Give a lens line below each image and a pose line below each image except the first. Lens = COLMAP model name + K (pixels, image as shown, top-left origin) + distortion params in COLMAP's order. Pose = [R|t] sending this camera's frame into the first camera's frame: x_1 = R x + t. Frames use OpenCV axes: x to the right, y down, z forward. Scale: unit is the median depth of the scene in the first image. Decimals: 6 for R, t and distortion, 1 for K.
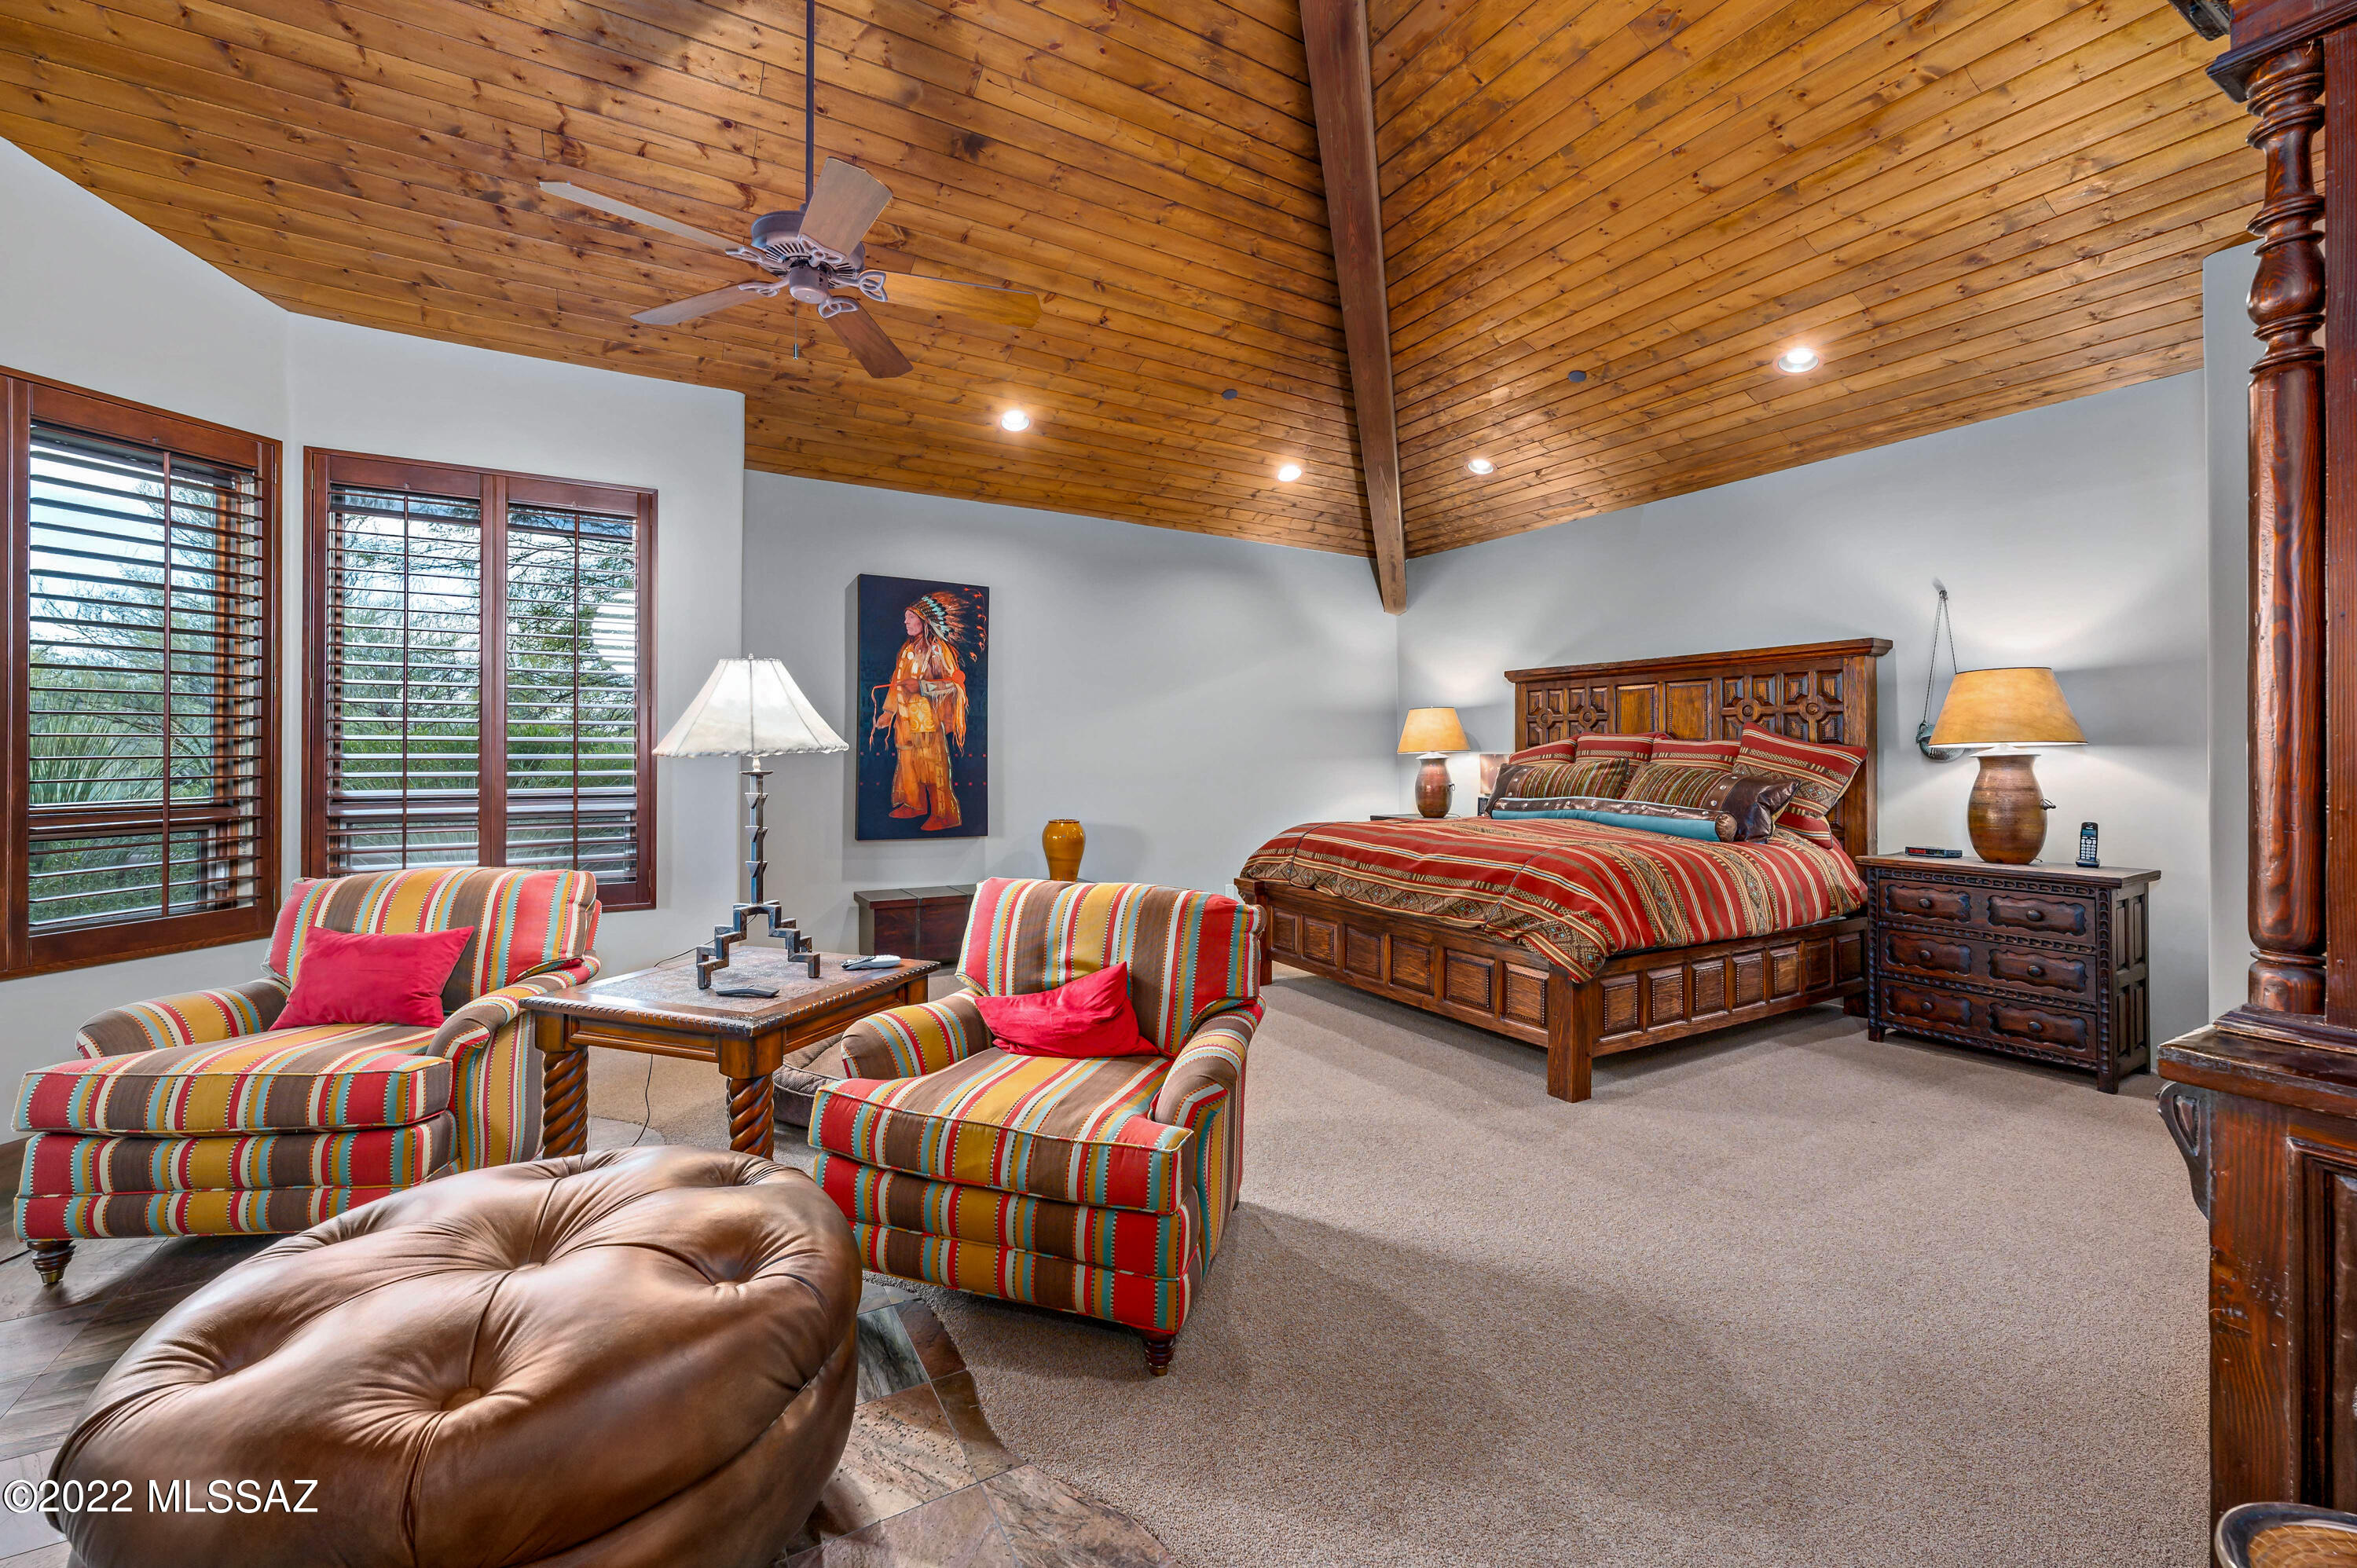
lens RADIAL K [[954.3, 0, 1174.8], [0, 954.3, 768.1], [0, 0, 1]] dist [0.002284, -0.000320]
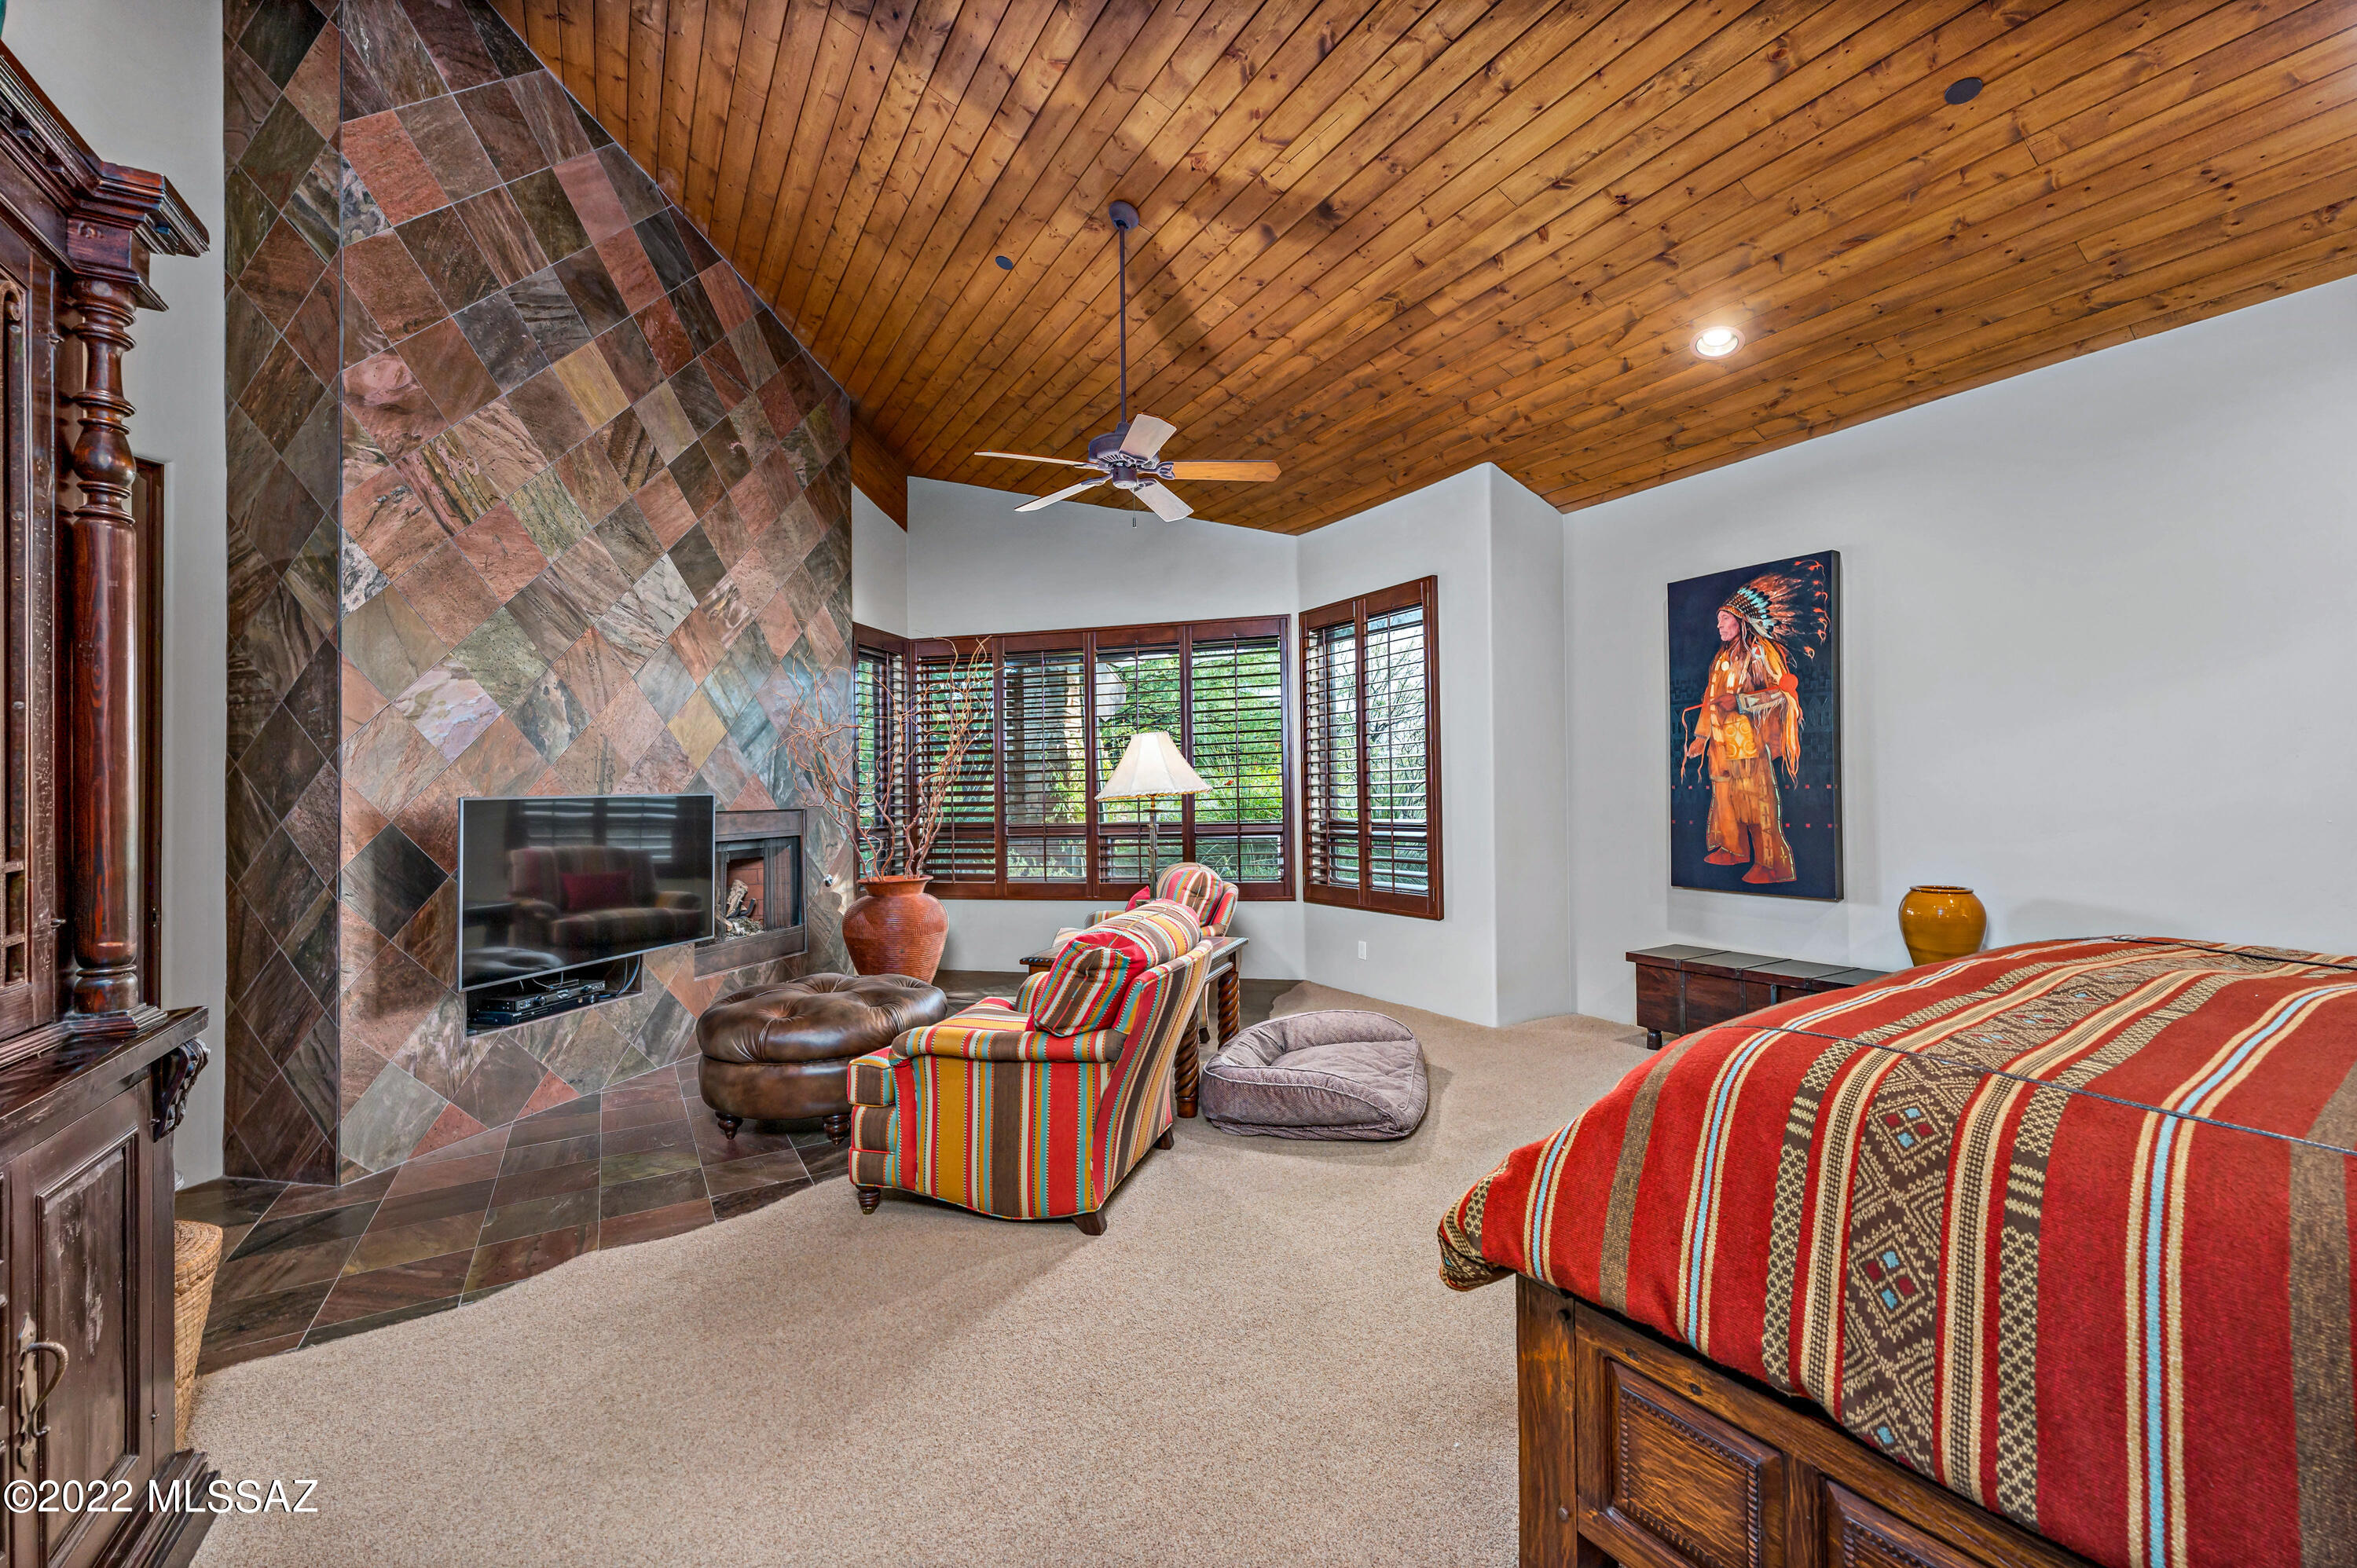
lens RADIAL K [[954.3, 0, 1172.5], [0, 954.3, 798.8], [0, 0, 1]] dist [0.002284, -0.000320]
pose [[0.019361, -0.002481, -0.999809, 0.527673], [0.001869, 0.999995, -0.002445, -0.003357], [0.999811, -0.001821, 0.019366, 0.512355]]
